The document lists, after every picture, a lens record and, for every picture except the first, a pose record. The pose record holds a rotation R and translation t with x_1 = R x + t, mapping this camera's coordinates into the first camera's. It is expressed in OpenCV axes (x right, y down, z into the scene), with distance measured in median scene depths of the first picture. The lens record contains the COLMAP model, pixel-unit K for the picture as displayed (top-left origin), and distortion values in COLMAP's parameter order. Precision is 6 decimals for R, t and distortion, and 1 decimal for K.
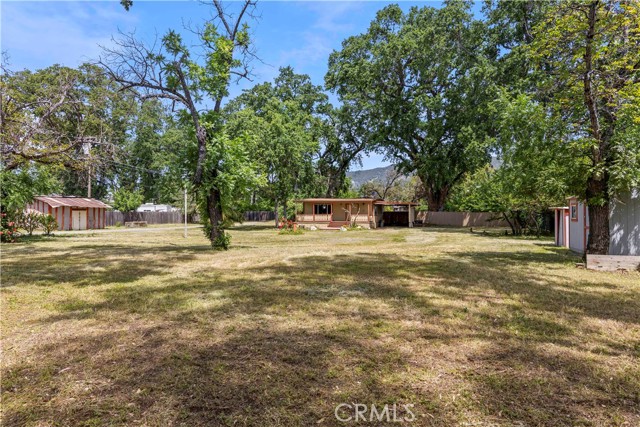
lens RADIAL K [[351.5, 0, 317.6], [0, 351.5, 213.7], [0, 0, 1]] dist [-0.005223, -0.000261]
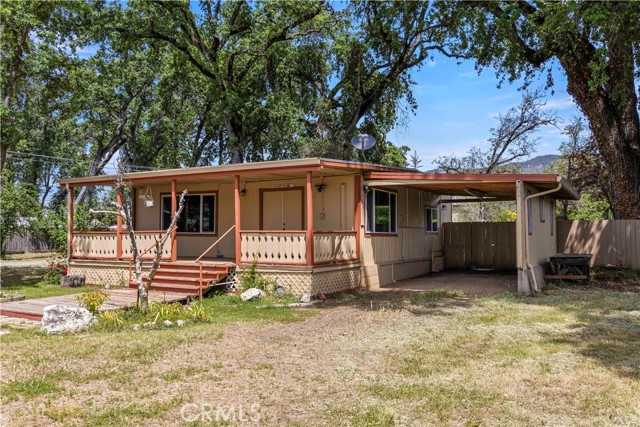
lens RADIAL K [[522.3, 0, 317.4], [0, 522.3, 211.6], [0, 0, 1]] dist [0.007294, -0.001775]
pose [[0.983642, -0.008888, -0.179914, 0.191872], [0.001666, 0.999188, -0.040251, 0.002764], [0.180125, 0.039293, 0.982859, 0.650223]]
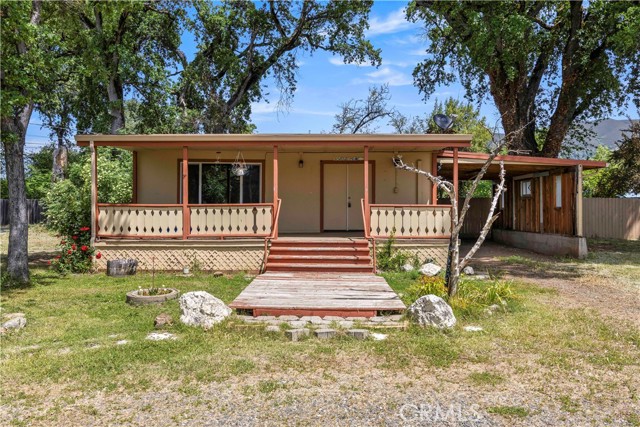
lens RADIAL K [[481.6, 0, 323.0], [0, 481.6, 212.9], [0, 0, 1]] dist [-0.012916, 0.000583]
pose [[0.951561, -0.001169, 0.307457, -0.020162], [-0.003020, 0.999909, 0.013150, 0.002774], [-0.307445, -0.013442, 0.951471, 0.697248]]
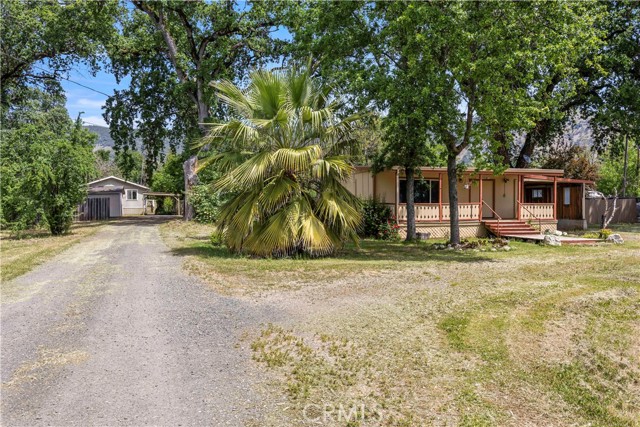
lens RADIAL K [[522.3, 0, 319.9], [0, 522.3, 211.9], [0, 0, 1]] dist [0.007294, -0.001775]
pose [[0.810757, -0.008309, 0.585324, -0.460207], [-0.001438, 0.999868, 0.016187, 0.001673], [-0.585381, -0.013966, 0.810638, 0.591179]]
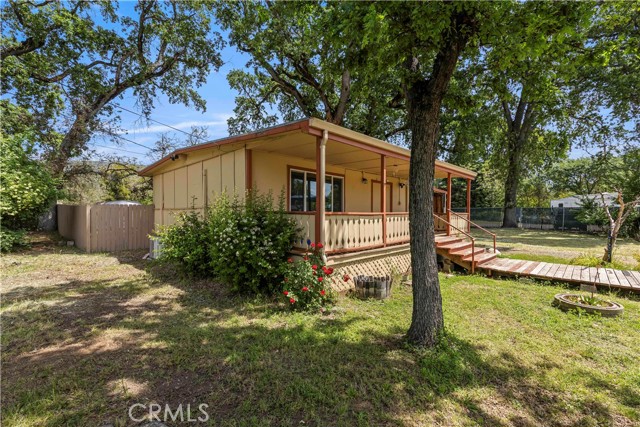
lens RADIAL K [[278.7, 0, 322.9], [0, 278.7, 216.1], [0, 0, 1]] dist [0.002711, 0.000213]
pose [[0.435502, -0.004589, 0.900176, -0.171334], [-0.003515, 0.999971, 0.006798, 0.002740], [-0.900181, -0.006124, 0.435474, 0.946473]]
